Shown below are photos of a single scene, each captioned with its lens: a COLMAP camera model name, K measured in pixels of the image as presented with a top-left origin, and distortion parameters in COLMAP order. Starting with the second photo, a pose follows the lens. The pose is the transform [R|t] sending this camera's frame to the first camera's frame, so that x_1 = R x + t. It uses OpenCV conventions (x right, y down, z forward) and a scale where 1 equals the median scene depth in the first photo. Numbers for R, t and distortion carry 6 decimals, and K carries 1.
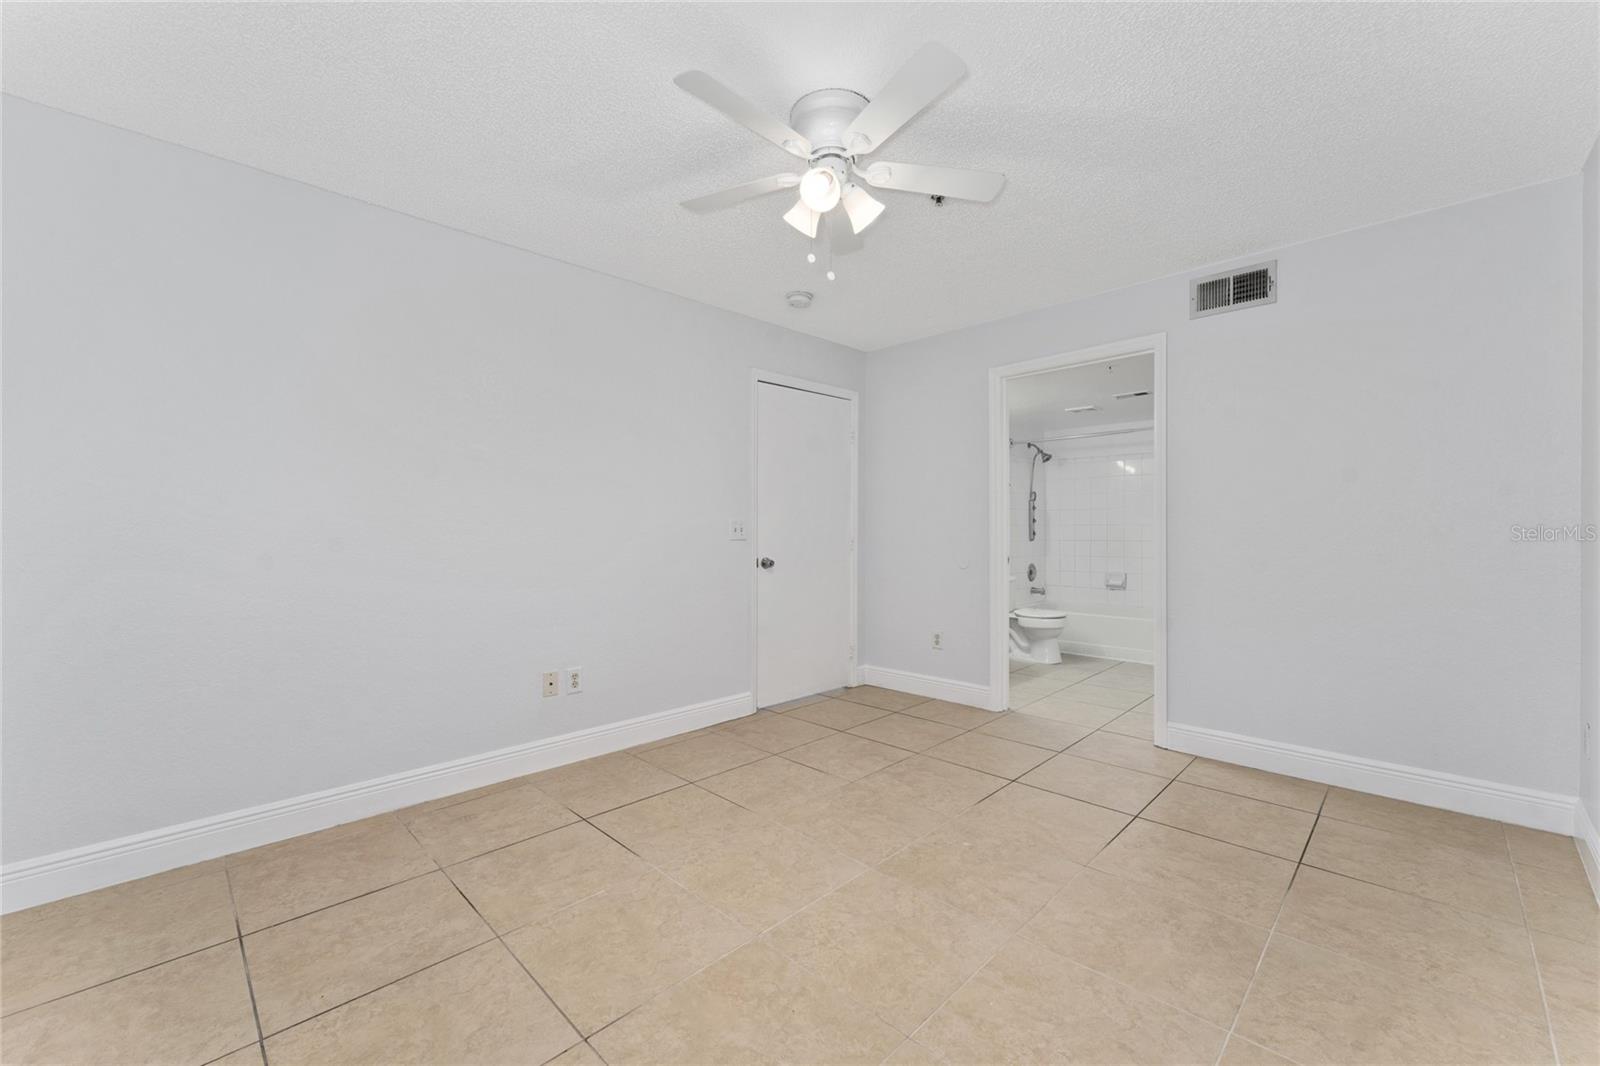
lens RADIAL K [[640.4, 0, 800.0], [0, 640.4, 533.0], [0, 0, 1]] dist [-0.001897, -0.000265]
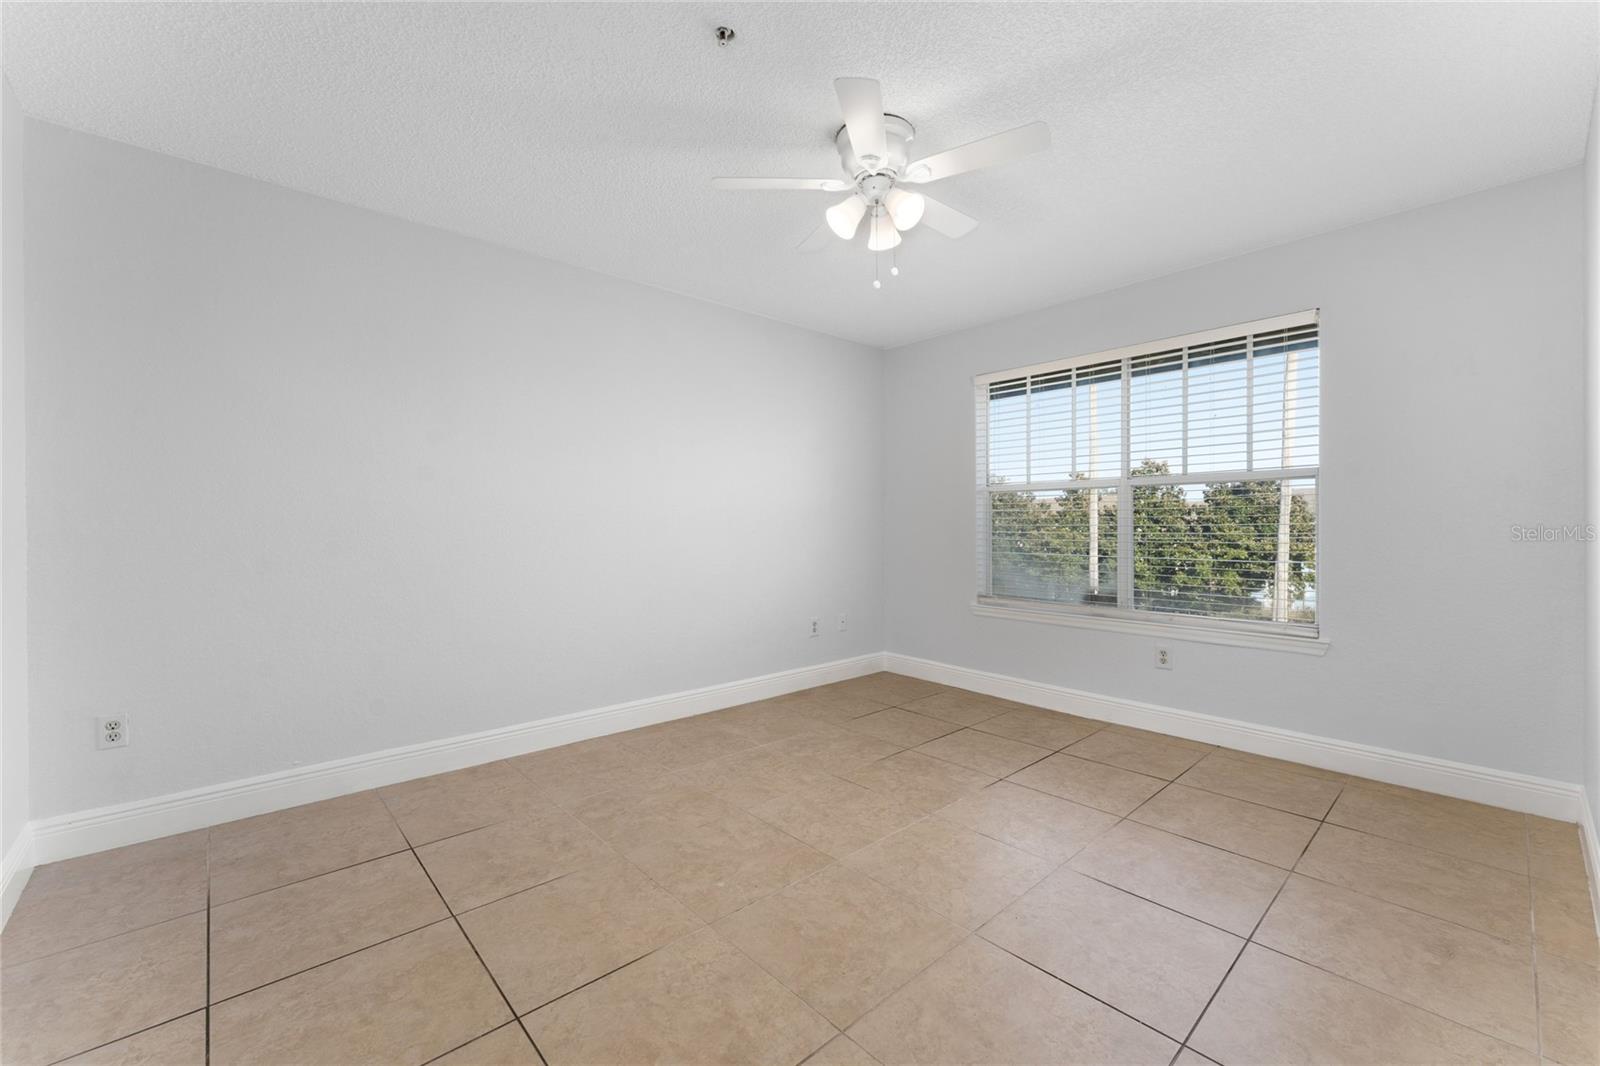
lens RADIAL K [[640.4, 0, 800.0], [0, 640.4, 533.0], [0, 0, 1]] dist [-0.001897, -0.000265]
pose [[-0.998694, 0.002854, 0.051008, 0.068115], [0.003704, 0.999856, 0.016587, 0.002919], [-0.050954, 0.016755, -0.998560, 1.141061]]
